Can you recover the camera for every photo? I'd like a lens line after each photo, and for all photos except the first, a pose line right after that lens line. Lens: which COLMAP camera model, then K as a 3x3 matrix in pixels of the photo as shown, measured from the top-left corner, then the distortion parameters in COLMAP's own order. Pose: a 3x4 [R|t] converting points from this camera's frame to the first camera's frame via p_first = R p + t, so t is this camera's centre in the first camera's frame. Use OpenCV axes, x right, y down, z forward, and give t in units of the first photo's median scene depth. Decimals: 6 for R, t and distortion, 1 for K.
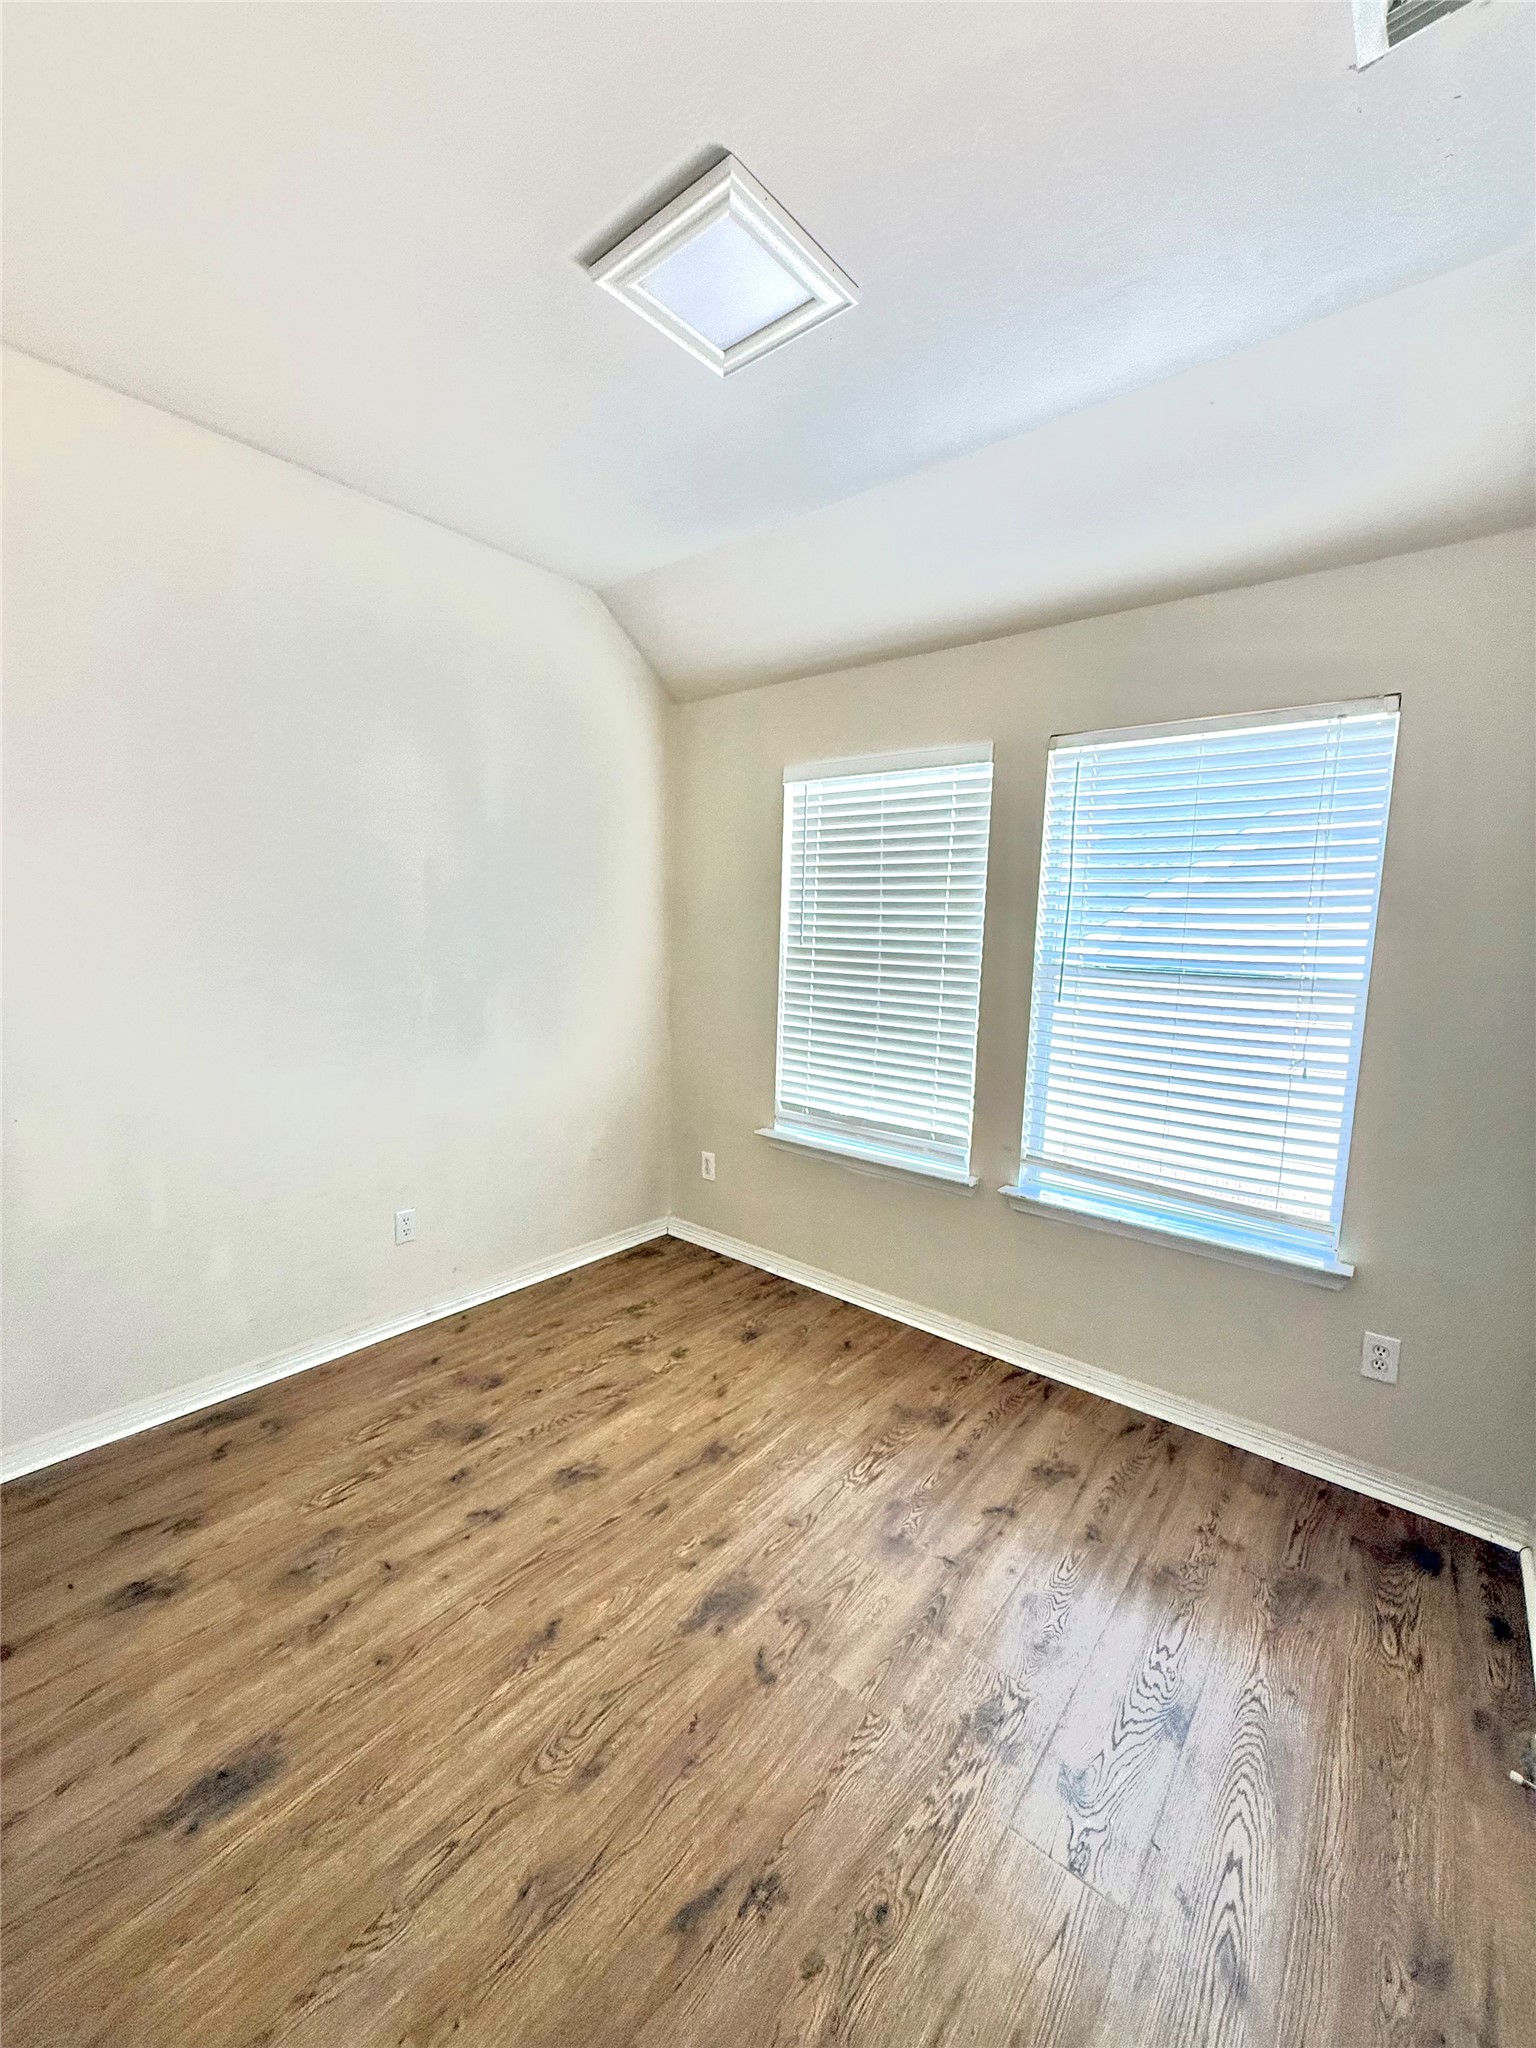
lens RADIAL K [[820.1, 0, 767.6], [0, 820.1, 1021.1], [0, 0, 1]] dist [0.002574, -0.000028]
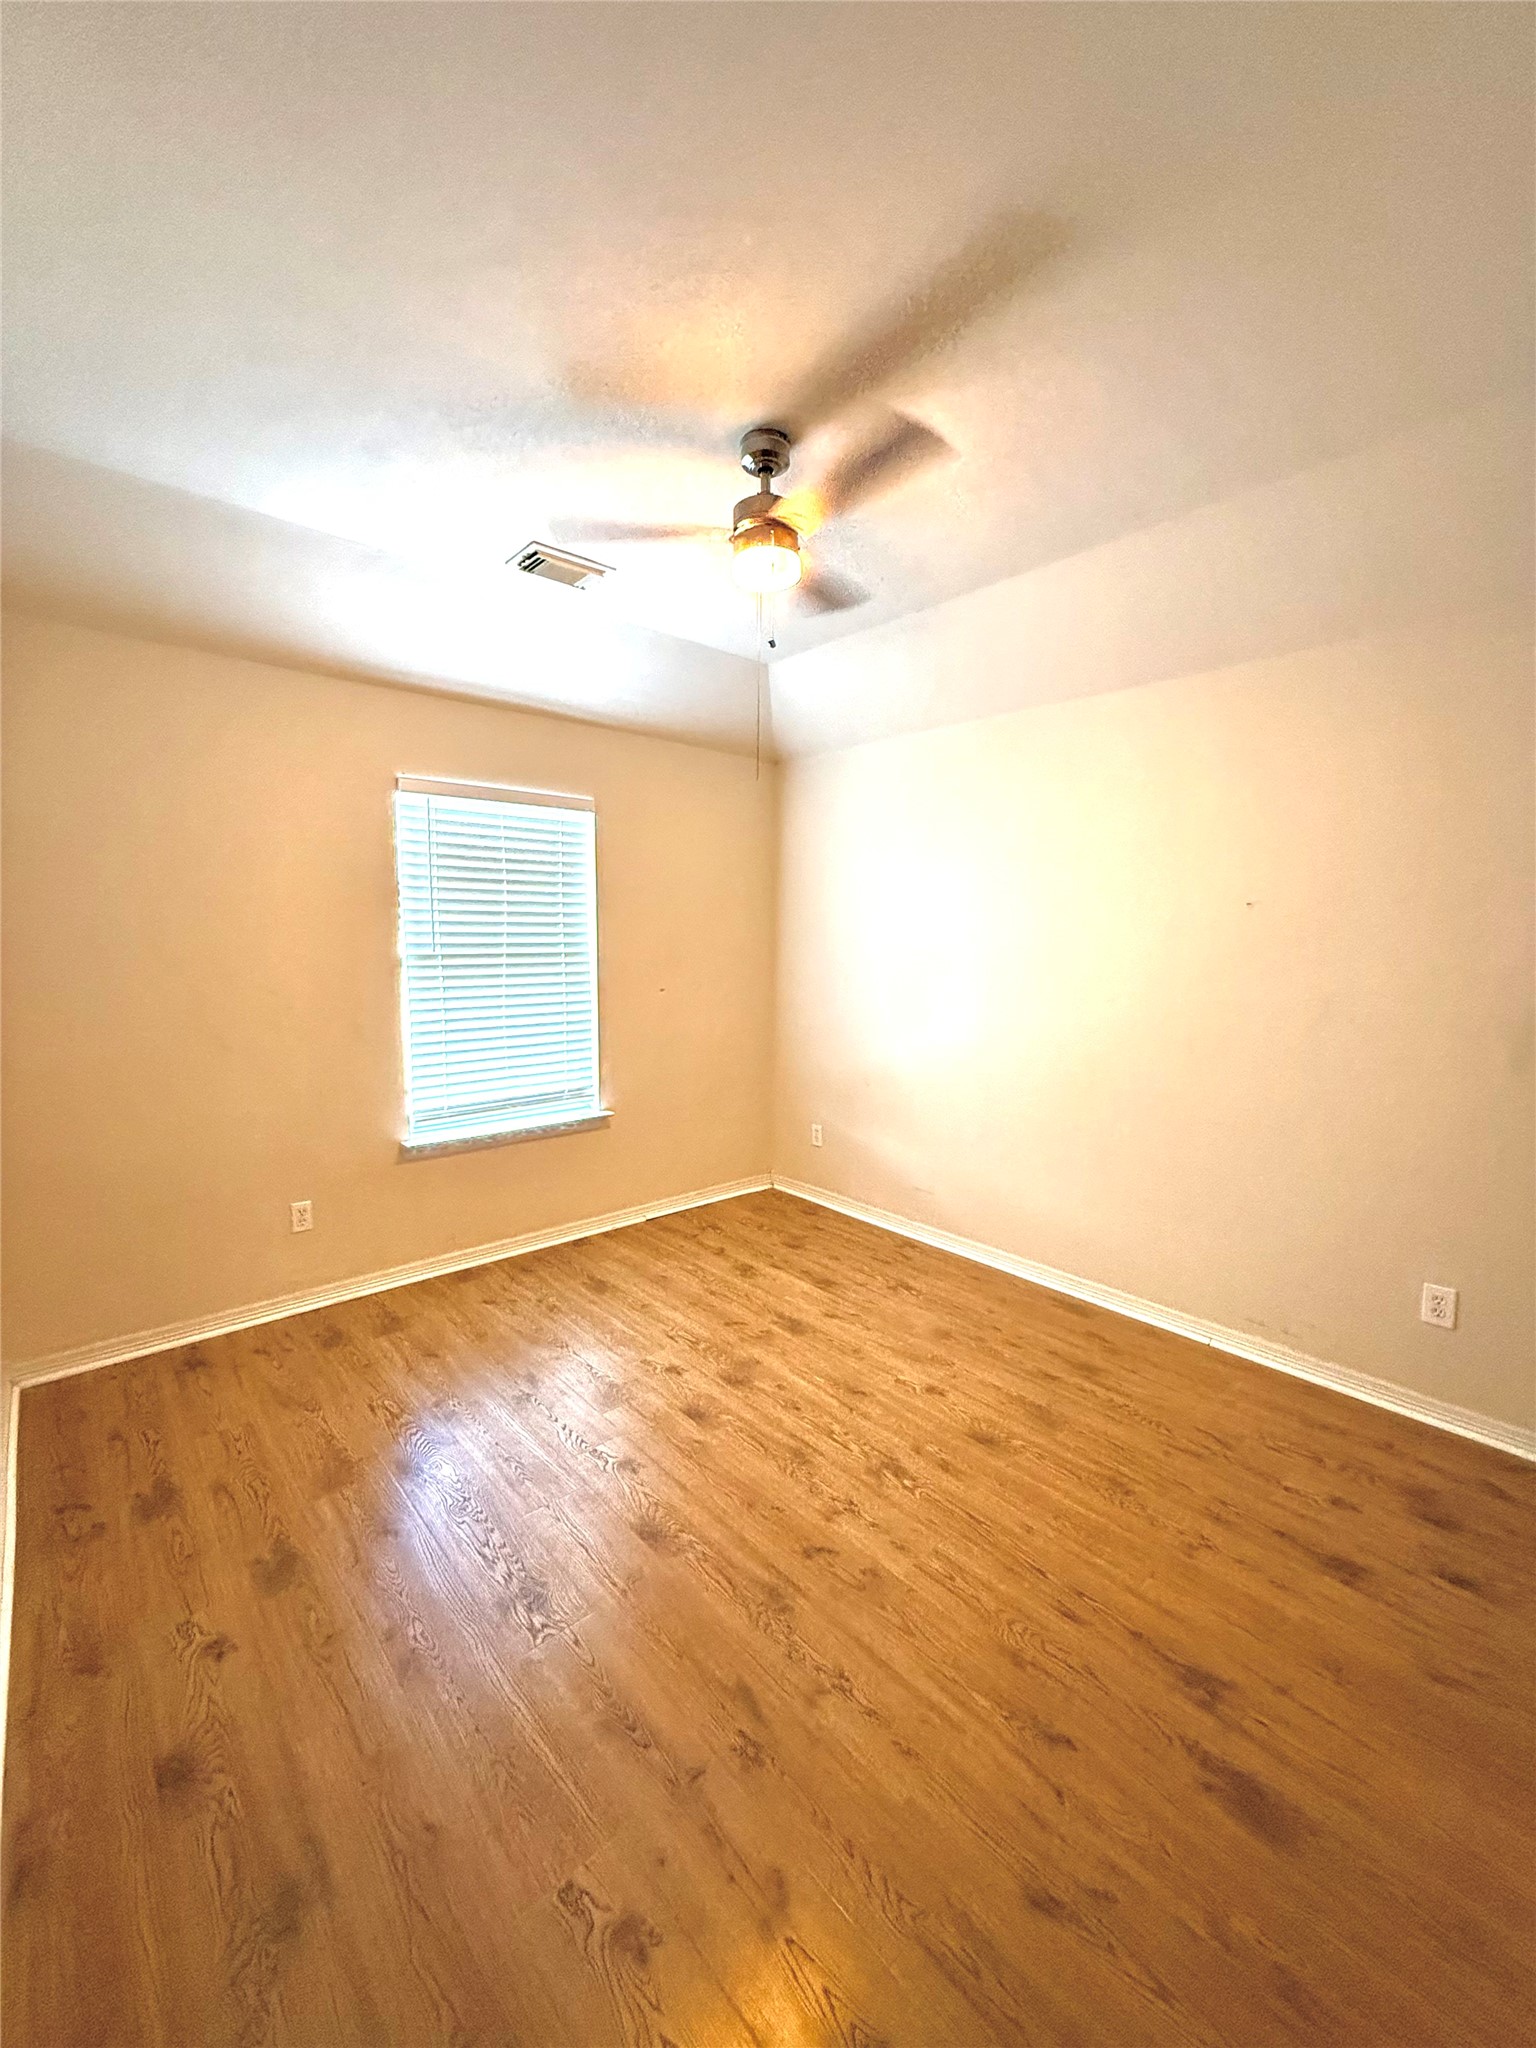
lens RADIAL K [[820.1, 0, 768.1], [0, 820.1, 1026.1], [0, 0, 1]] dist [0.002574, -0.000028]
pose [[-0.146845, 0.067151, -0.986878, 1.064666], [-0.176635, 0.979877, 0.092957, -0.032016], [0.973261, 0.187968, -0.132029, 1.003895]]
